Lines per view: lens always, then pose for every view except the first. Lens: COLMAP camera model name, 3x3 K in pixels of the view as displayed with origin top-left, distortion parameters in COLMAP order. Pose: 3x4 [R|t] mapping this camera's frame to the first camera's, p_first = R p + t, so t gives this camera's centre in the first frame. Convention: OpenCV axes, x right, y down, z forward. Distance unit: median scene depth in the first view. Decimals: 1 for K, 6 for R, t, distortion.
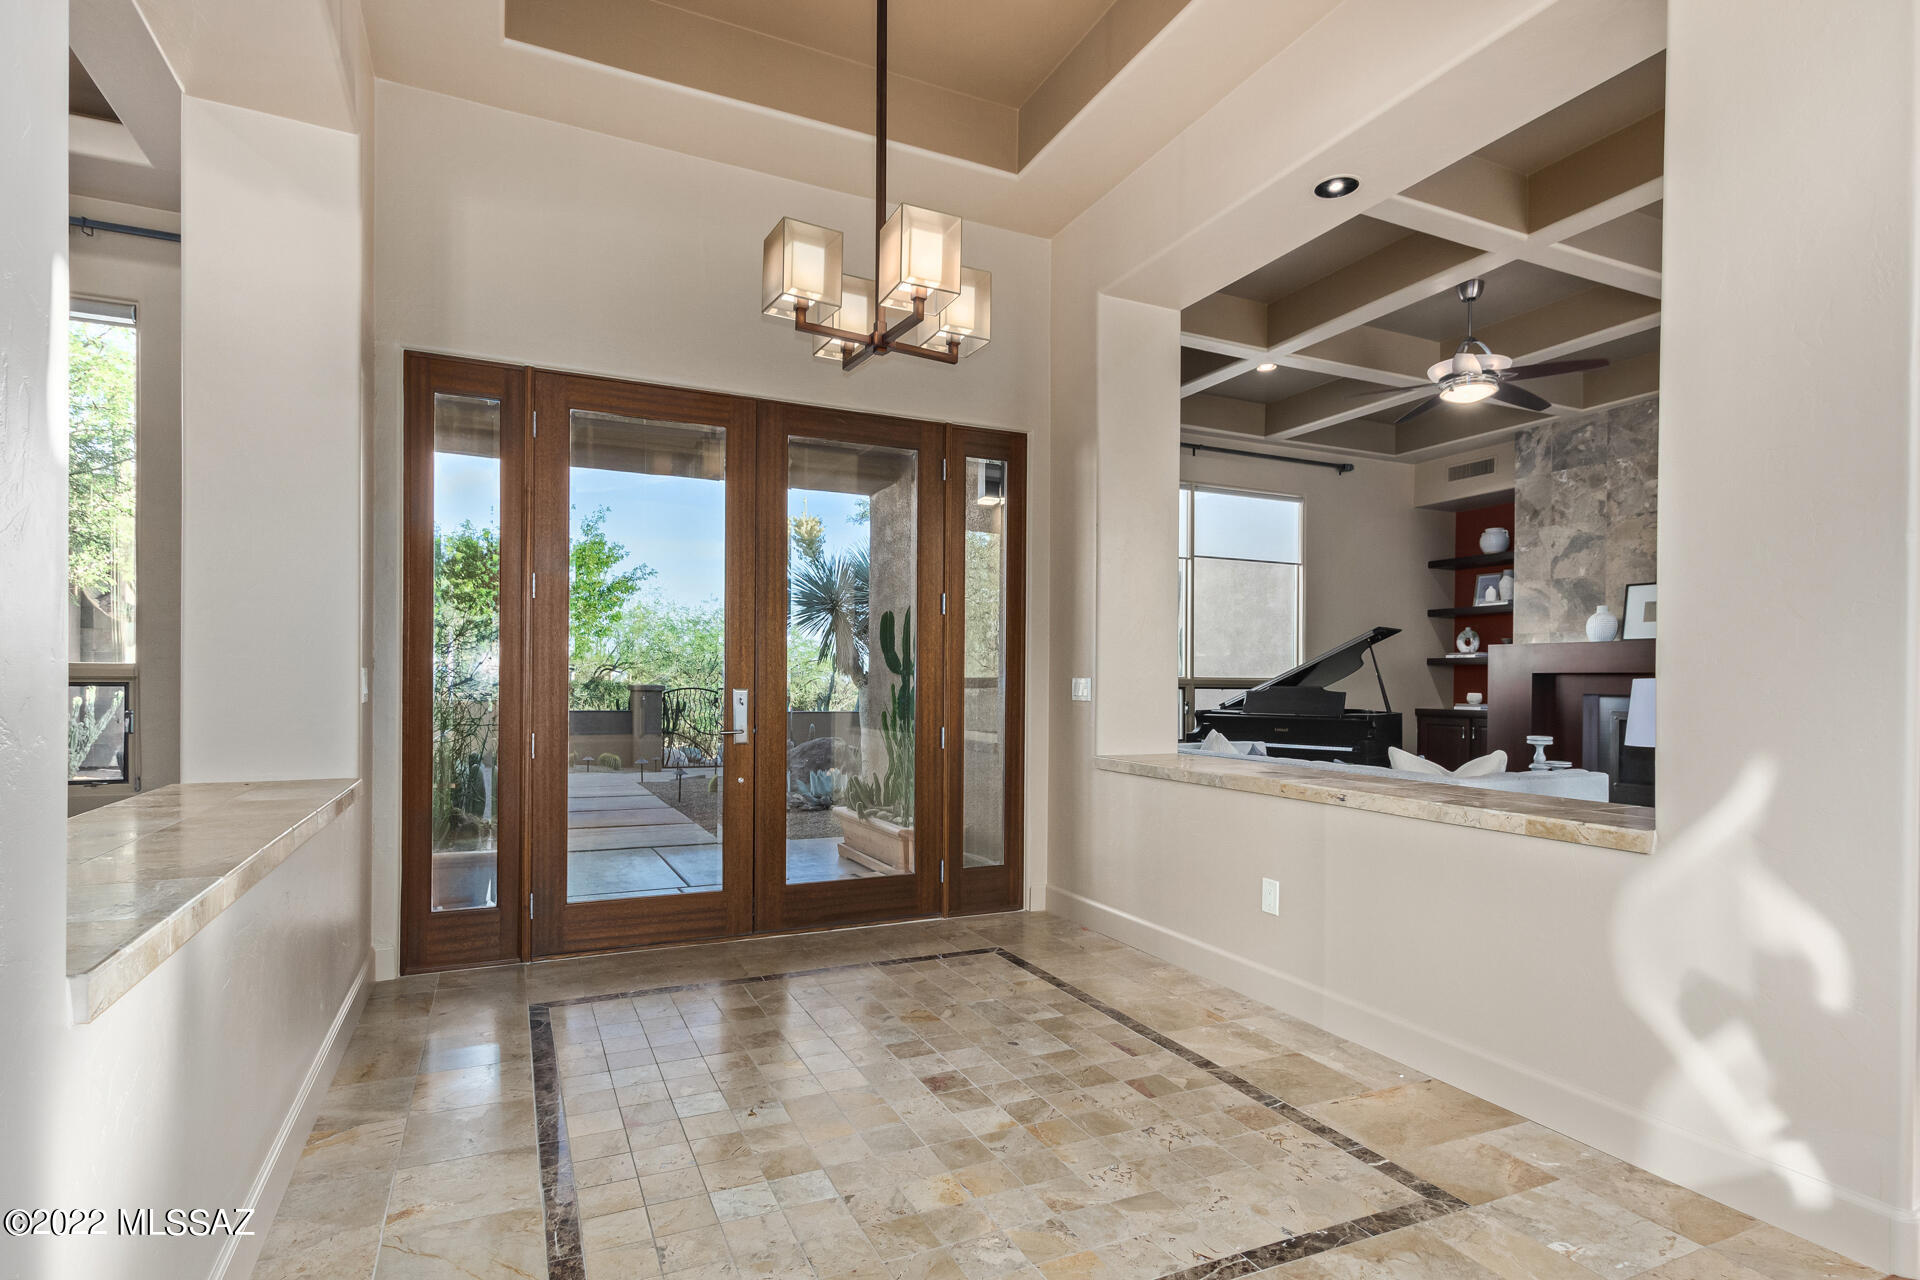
lens RADIAL K [[967.7, 0, 961.3], [0, 967.7, 692.5], [0, 0, 1]] dist [0.018231, 0.000144]
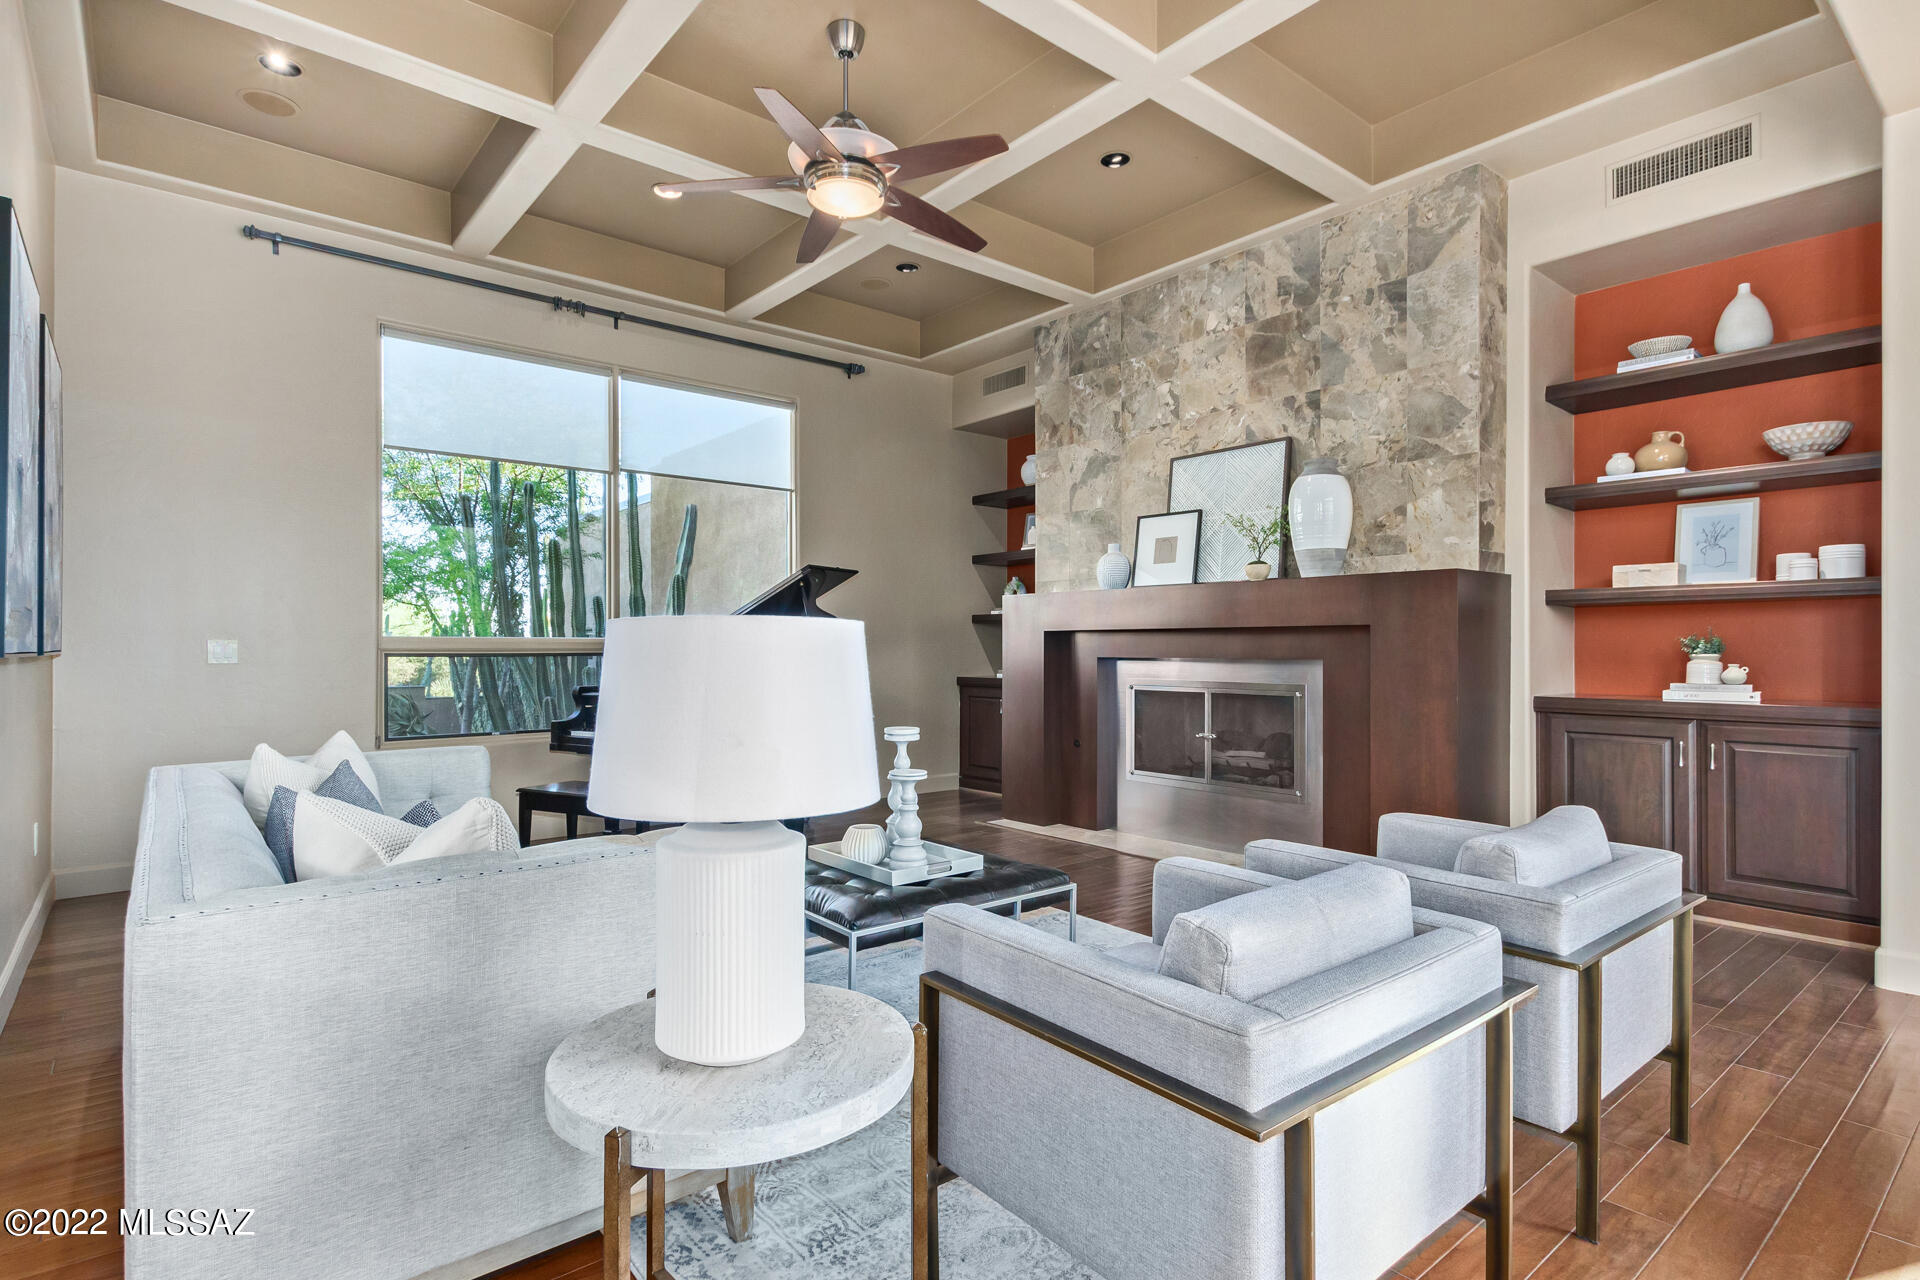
lens RADIAL K [[956.8, 0, 959.7], [0, 956.8, 653.3], [0, 0, 1]] dist [0.009500, -0.001862]
pose [[0.968553, -0.007945, 0.248680, 0.330077], [0.009434, 0.999944, -0.004799, 0.000786], [-0.248628, 0.006994, 0.968574, 0.276425]]
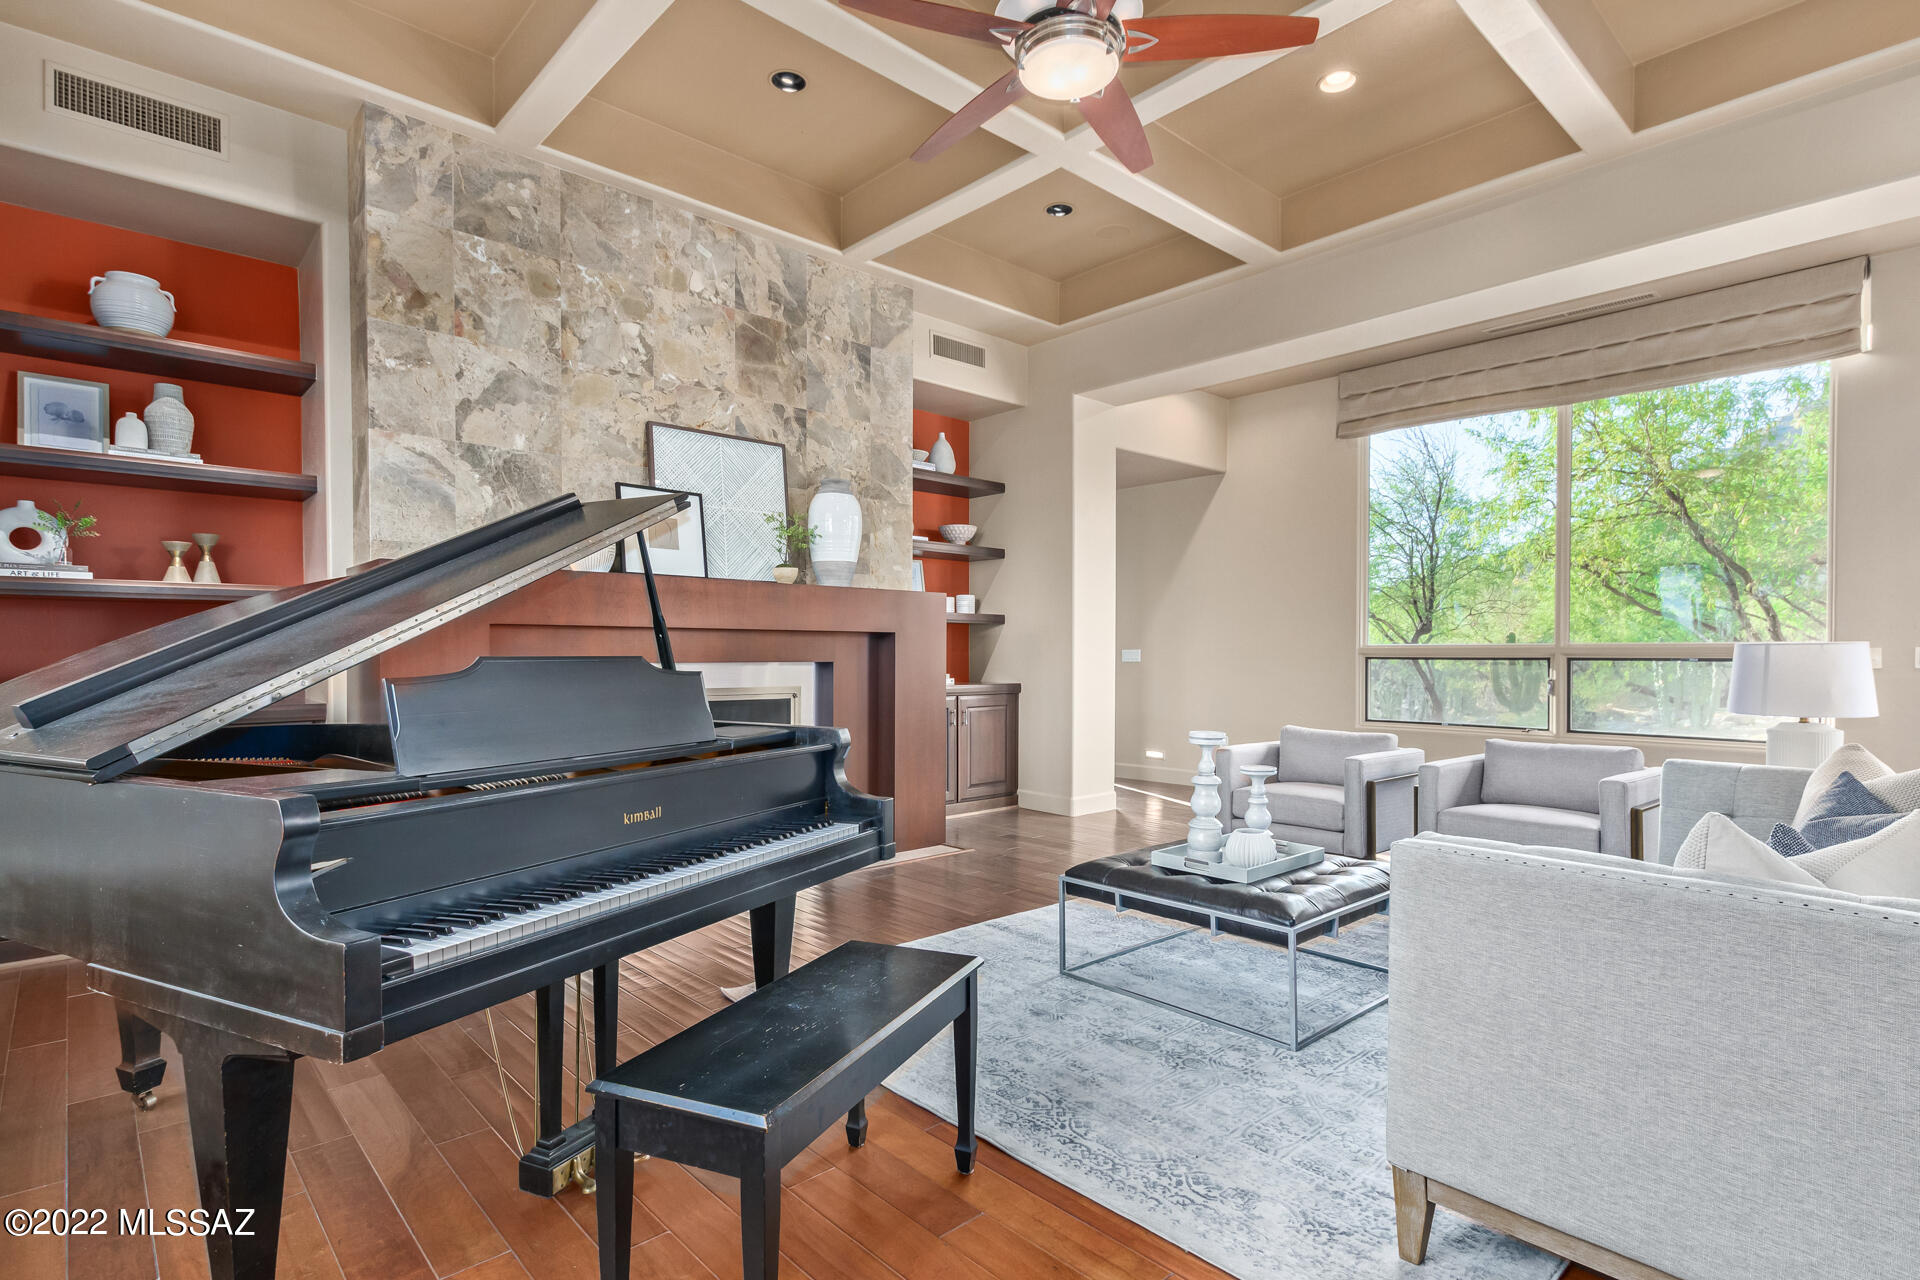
lens RADIAL K [[956.8, 0, 959.7], [0, 956.8, 653.3], [0, 0, 1]] dist [0.009500, -0.001862]
pose [[-0.307030, -0.016464, 0.951557, 0.046295], [0.003873, 0.999820, 0.018548, -0.014077], [-0.951692, 0.009380, -0.306911, 0.919897]]
